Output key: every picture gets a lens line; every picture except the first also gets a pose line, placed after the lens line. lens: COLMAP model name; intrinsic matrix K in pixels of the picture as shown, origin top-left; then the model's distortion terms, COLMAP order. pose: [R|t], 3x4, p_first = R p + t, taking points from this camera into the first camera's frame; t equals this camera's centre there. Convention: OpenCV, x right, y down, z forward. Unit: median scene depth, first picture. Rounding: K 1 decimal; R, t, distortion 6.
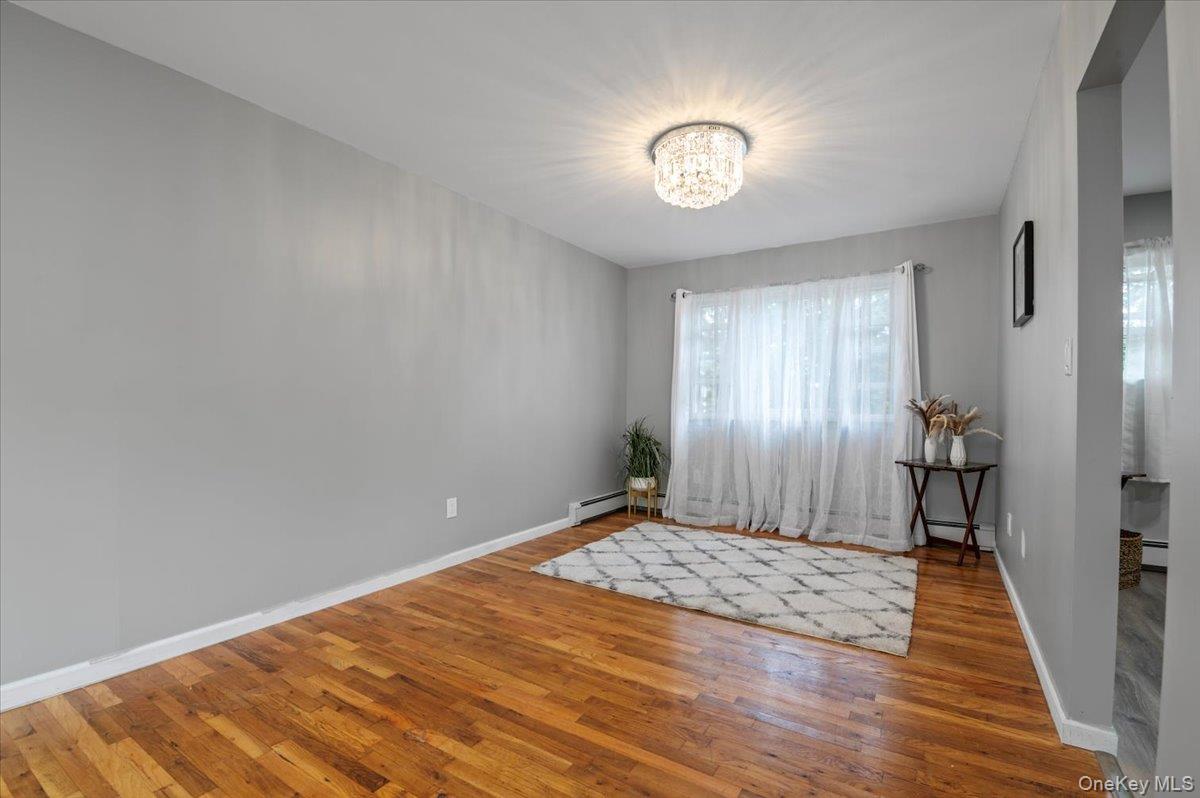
lens RADIAL K [[523.8, 0, 595.6], [0, 523.8, 399.7], [0, 0, 1]] dist [-0.013838, -0.003726]
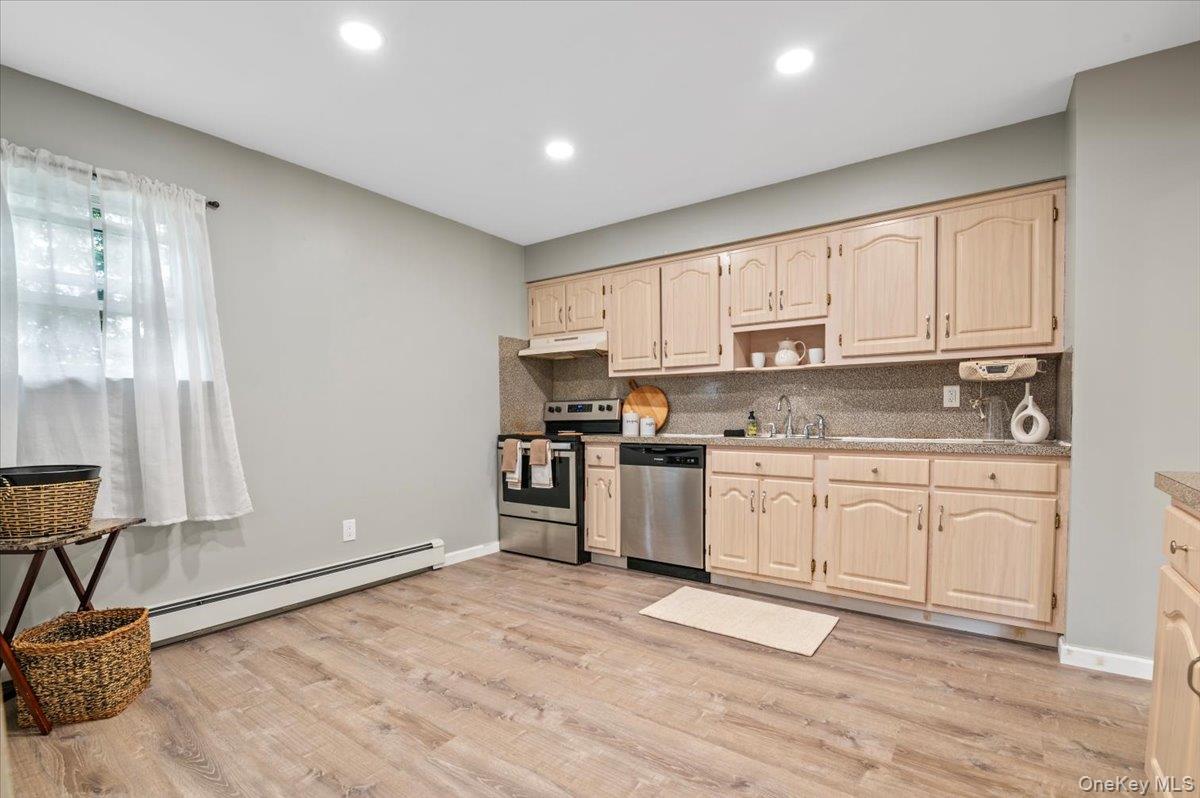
lens RADIAL K [[535.9, 0, 600.0], [0, 535.9, 434.5], [0, 0, 1]] dist [-0.019501, -0.002343]
pose [[0.044875, -0.048894, 0.997795, 0.395635], [0.023696, 0.998573, 0.047866, 0.017297], [-0.998712, 0.021496, 0.045969, 0.352035]]
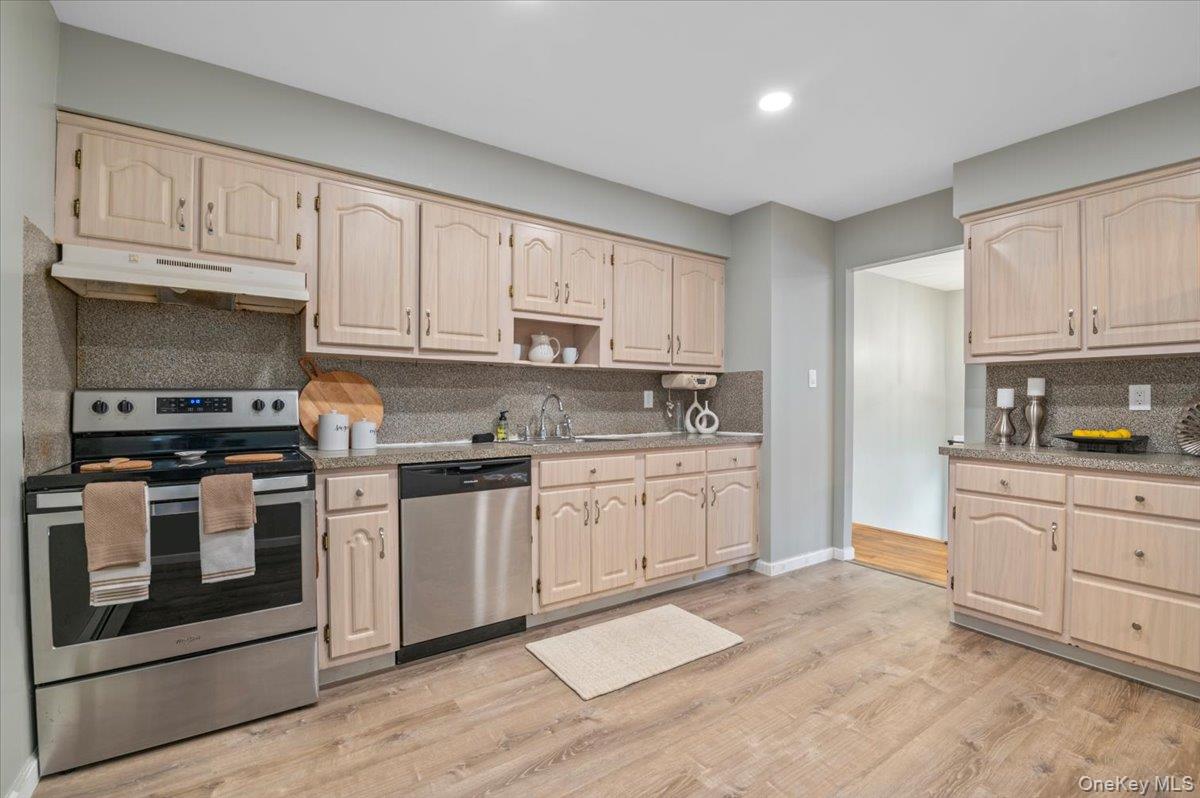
lens RADIAL K [[523.8, 0, 601.2], [0, 523.8, 403.1], [0, 0, 1]] dist [-0.013838, -0.003726]
pose [[-0.925576, -0.015232, 0.378255, 1.038154], [-0.007388, 0.999727, 0.022181, -0.007261], [-0.378490, 0.017735, -0.925436, 0.902480]]
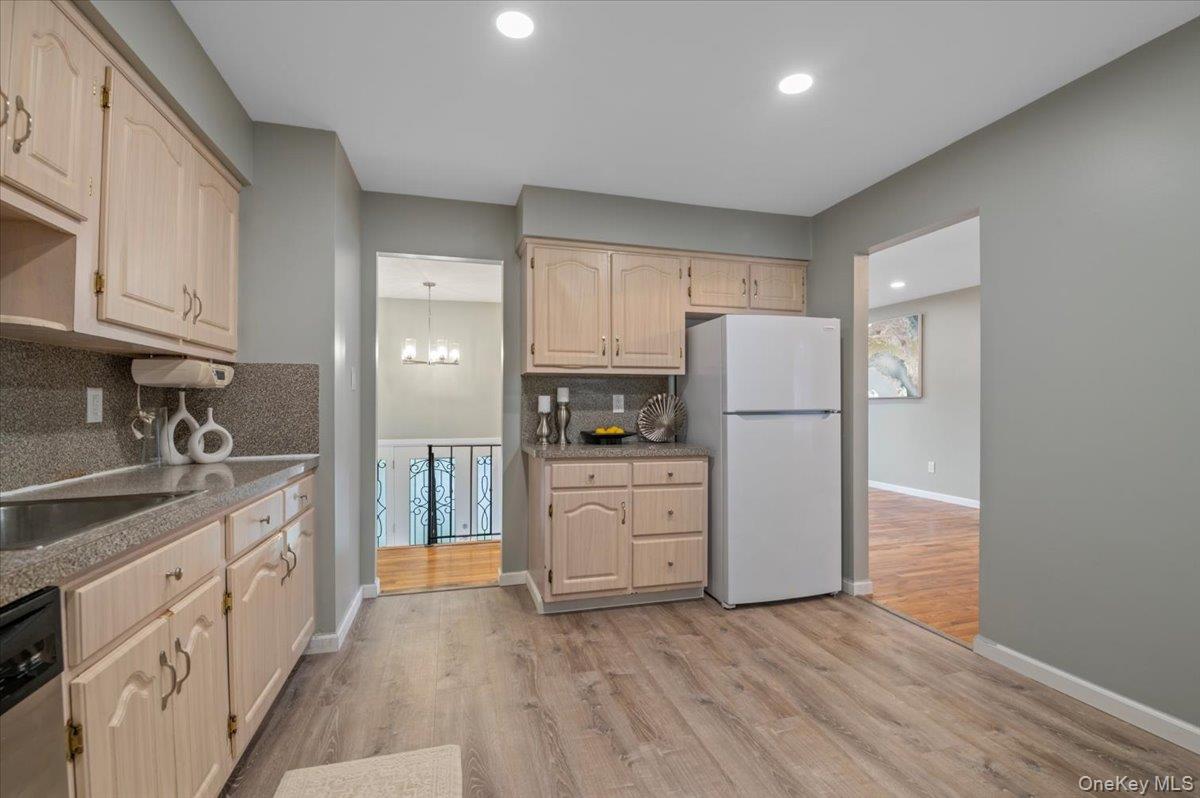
lens RADIAL K [[523.8, 0, 599.8], [0, 523.8, 403.4], [0, 0, 1]] dist [-0.013838, -0.003726]
pose [[-0.653727, -0.014272, -0.756596, 1.456946], [-0.015938, 0.999860, -0.005091, 0.001222], [0.756563, 0.008730, -0.653863, 0.572749]]
